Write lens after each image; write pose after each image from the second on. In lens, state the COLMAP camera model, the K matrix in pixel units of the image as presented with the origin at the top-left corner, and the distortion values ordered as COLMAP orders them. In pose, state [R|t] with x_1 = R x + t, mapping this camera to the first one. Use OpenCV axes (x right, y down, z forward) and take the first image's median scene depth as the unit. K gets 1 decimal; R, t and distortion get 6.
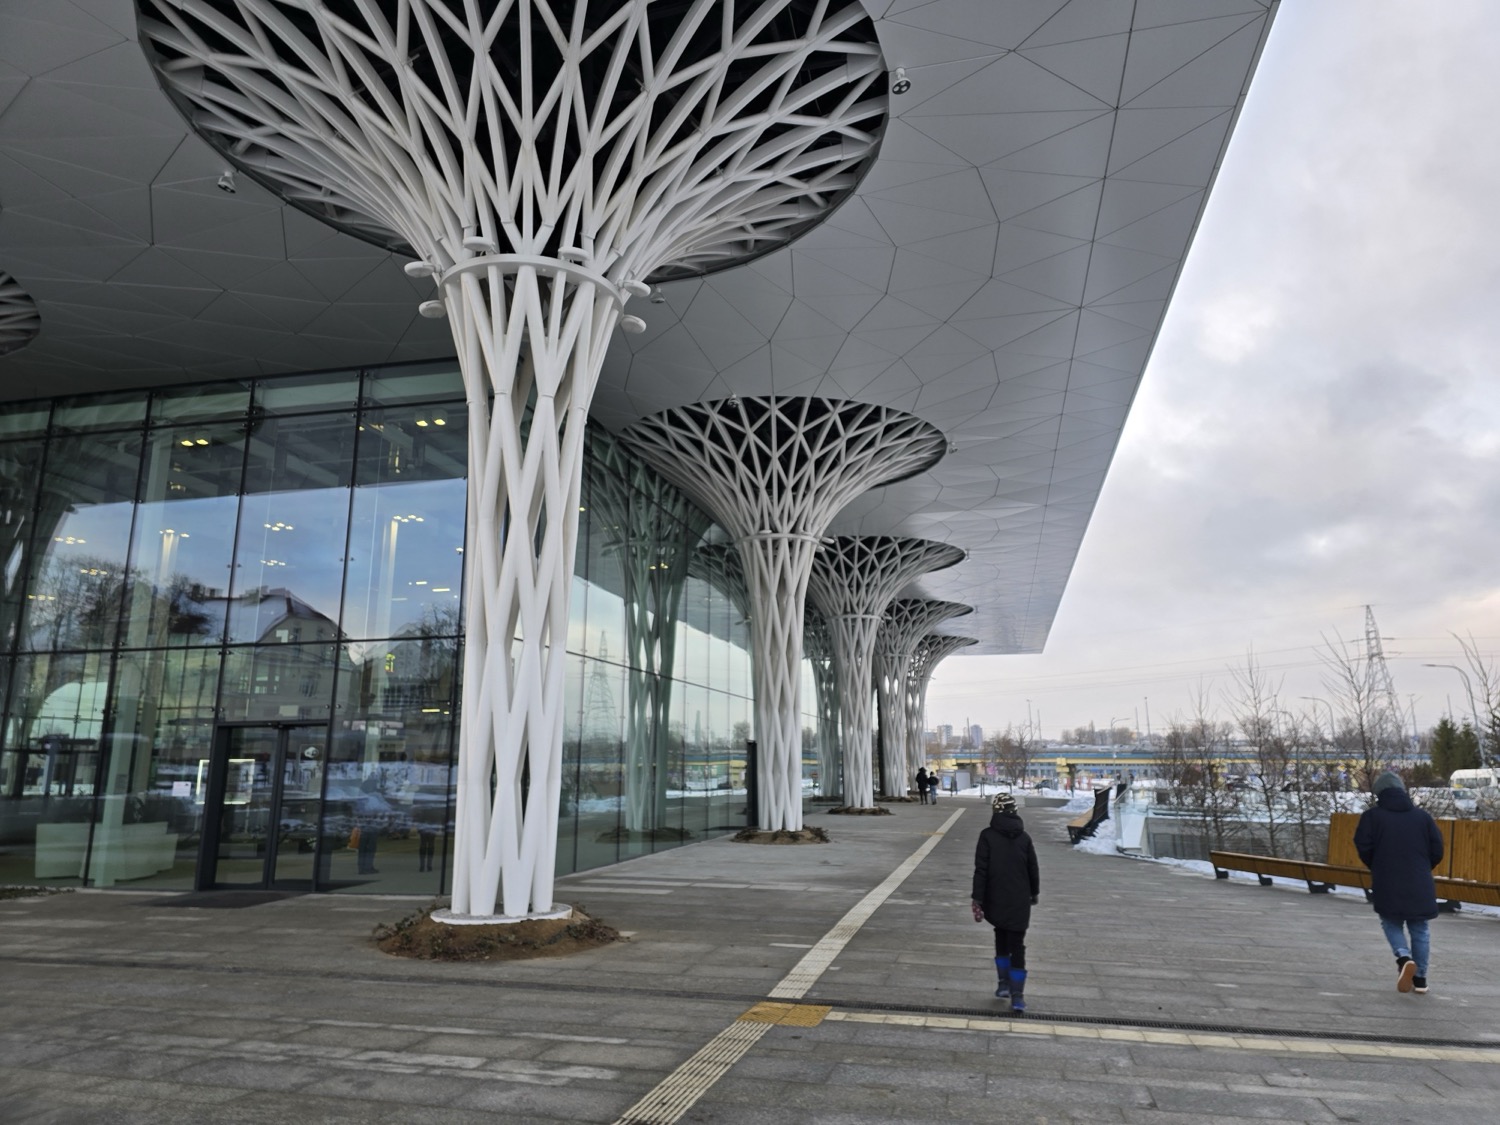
lens RADIAL K [[1005.6, 0, 753.6], [0, 1005.6, 529.3], [0, 0, 1]] dist [0.102393, -0.090639]
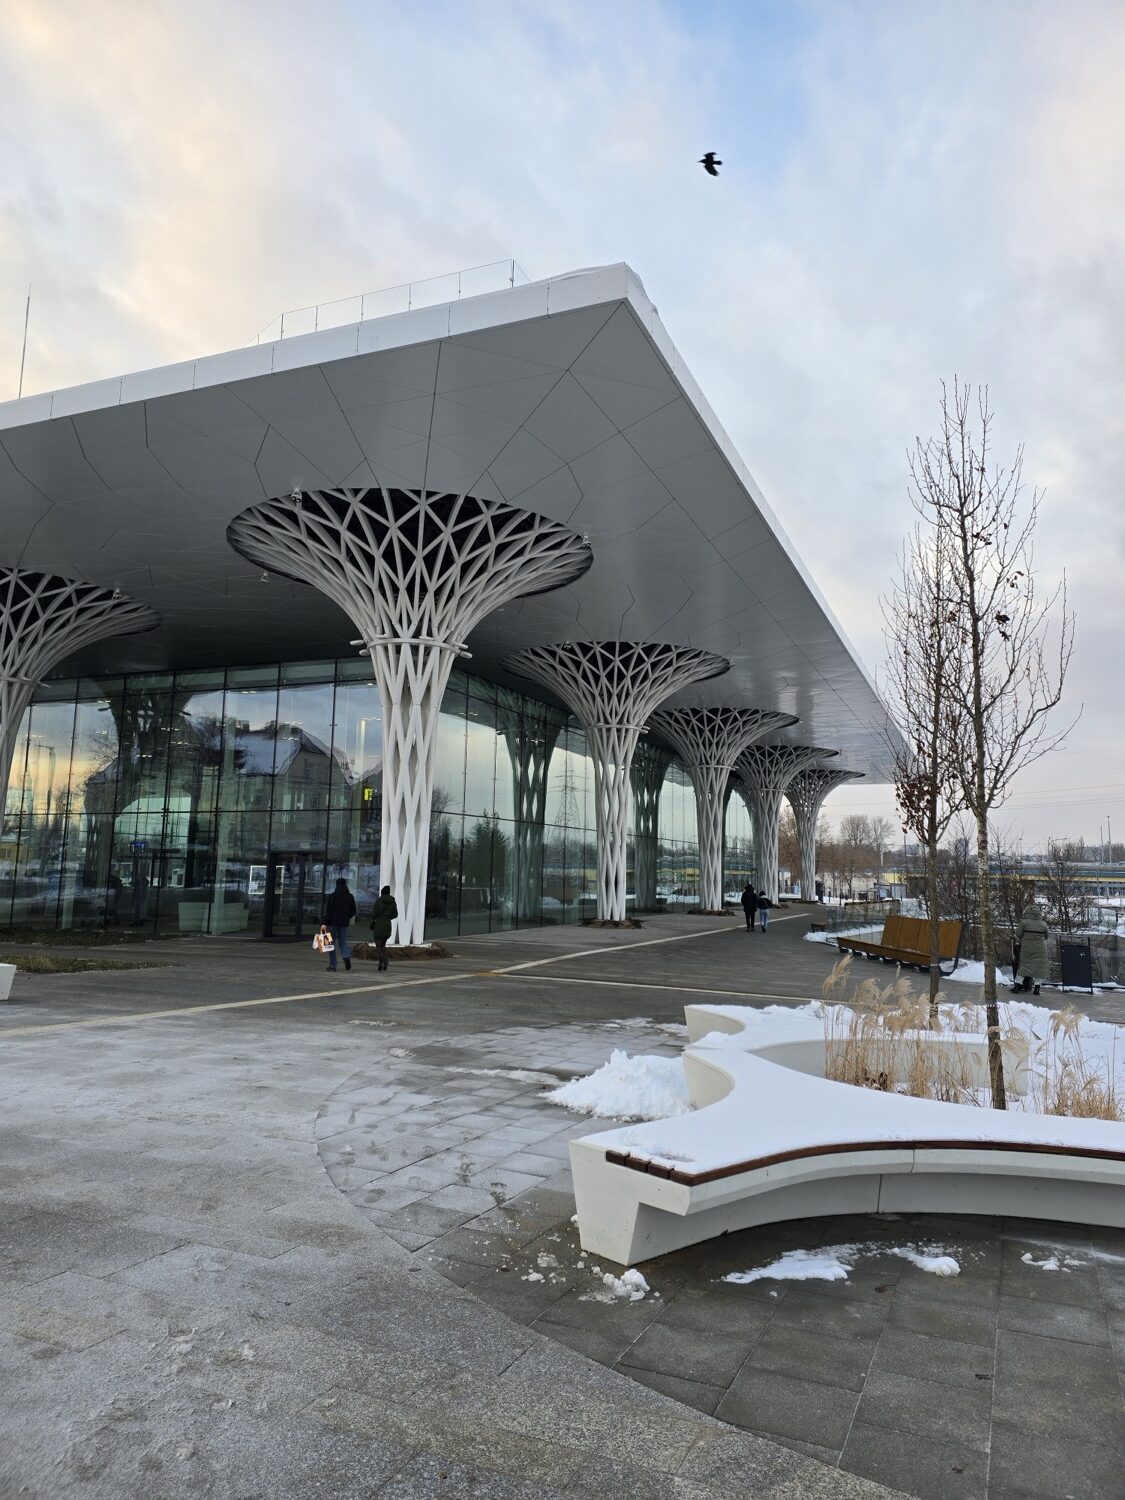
lens RADIAL K [[1005.6, 0, 572.7], [0, 1005.6, 736.8], [0, 0, 1]] dist [0.102393, -0.090639]
pose [[0.987600, -0.002235, -0.156976, 0.217230], [0.017261, 0.995382, 0.094424, -0.127106], [0.156040, -0.095963, 0.983078, -0.491654]]
